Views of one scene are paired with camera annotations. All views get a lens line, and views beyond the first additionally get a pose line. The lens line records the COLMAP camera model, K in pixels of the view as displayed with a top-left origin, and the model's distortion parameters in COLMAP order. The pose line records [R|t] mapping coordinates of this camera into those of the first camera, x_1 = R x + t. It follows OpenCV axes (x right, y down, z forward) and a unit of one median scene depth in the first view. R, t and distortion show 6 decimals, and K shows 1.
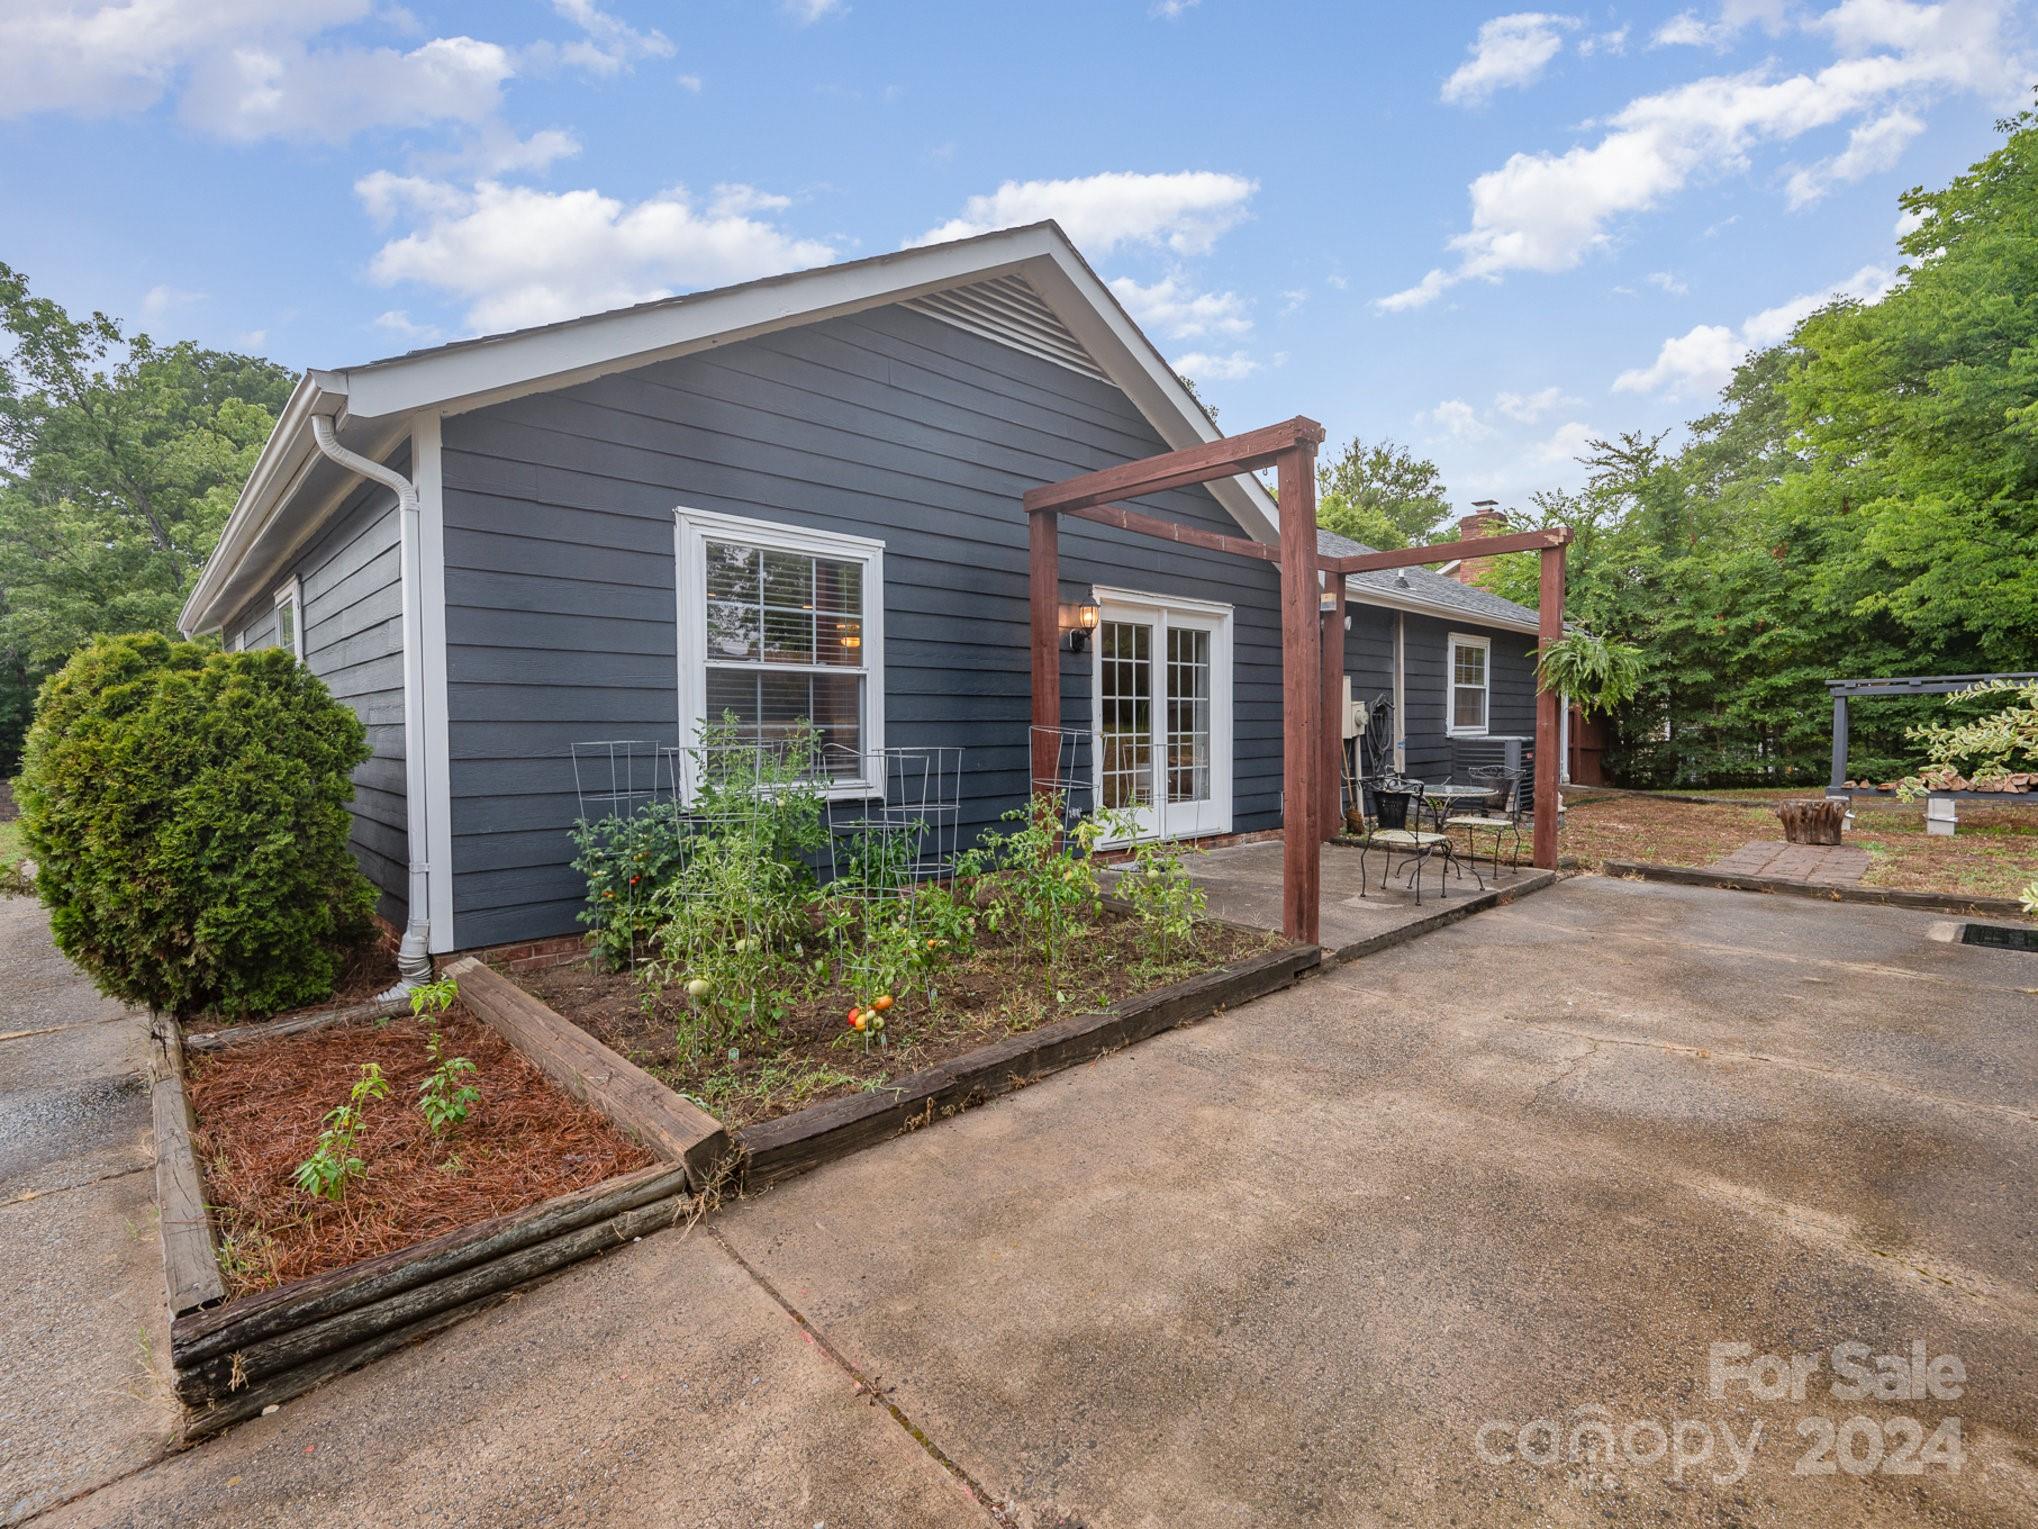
lens RADIAL K [[948.1, 0, 1019.0], [0, 948.1, 764.5], [0, 0, 1]] dist [0.000054, -0.000139]
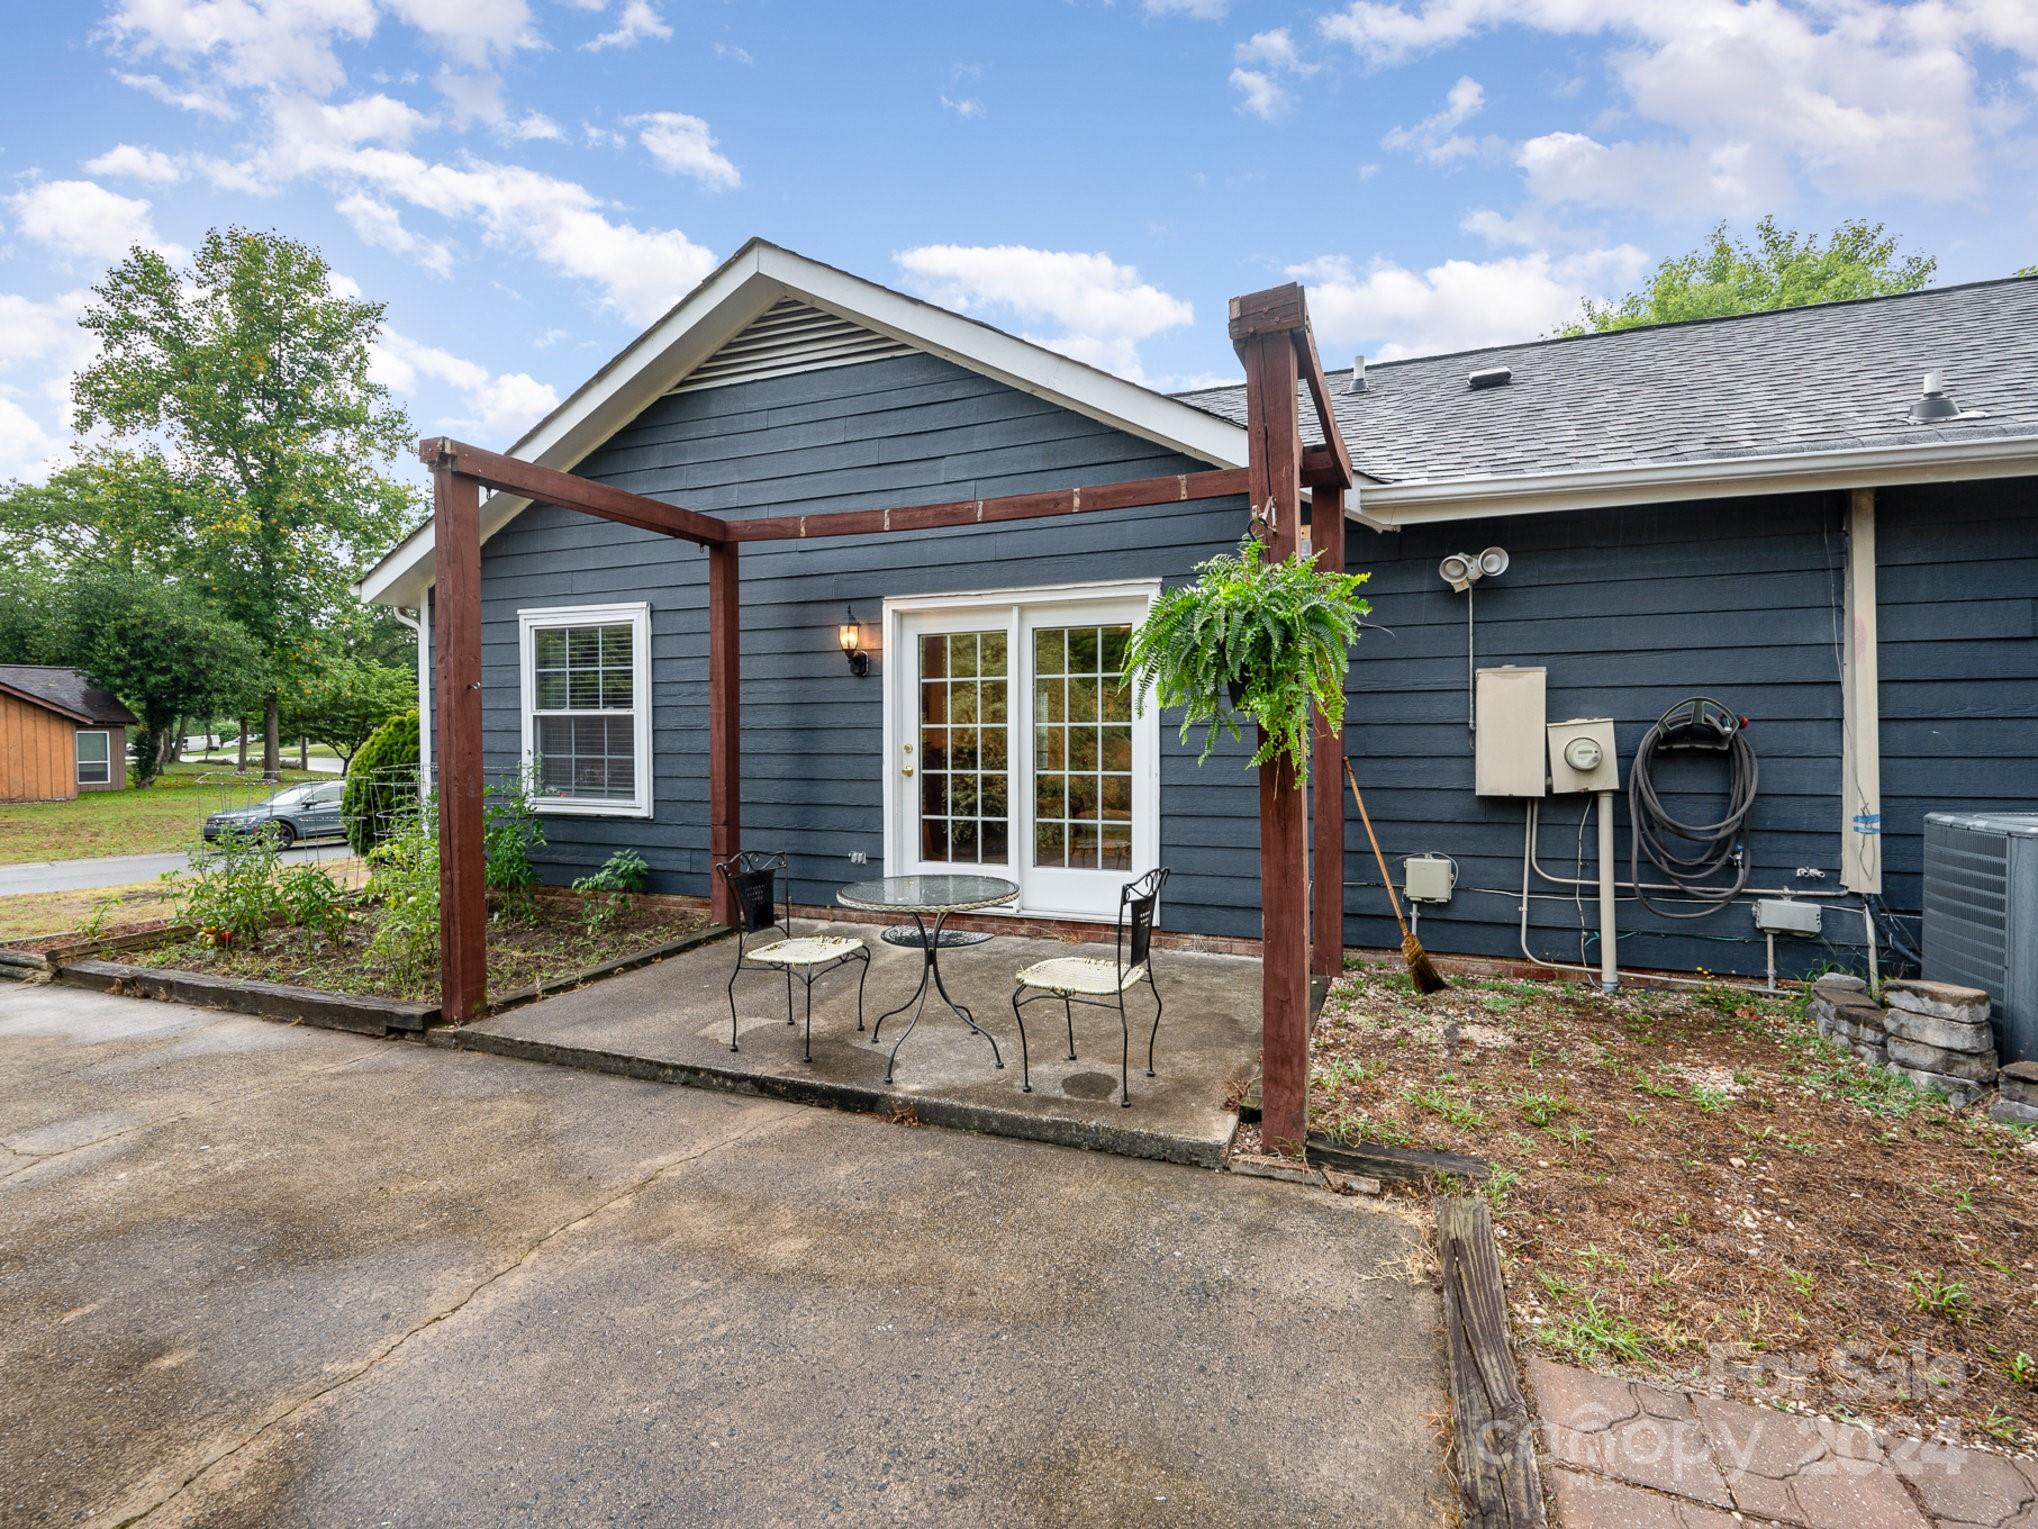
lens RADIAL K [[948.1, 0, 1019.0], [0, 948.1, 764.5], [0, 0, 1]] dist [0.000054, -0.000139]
pose [[0.413078, 0.034422, -0.910045, 1.133818], [-0.035806, 0.999127, 0.021539, -0.074153], [0.909991, 0.023688, 0.413950, 0.932851]]
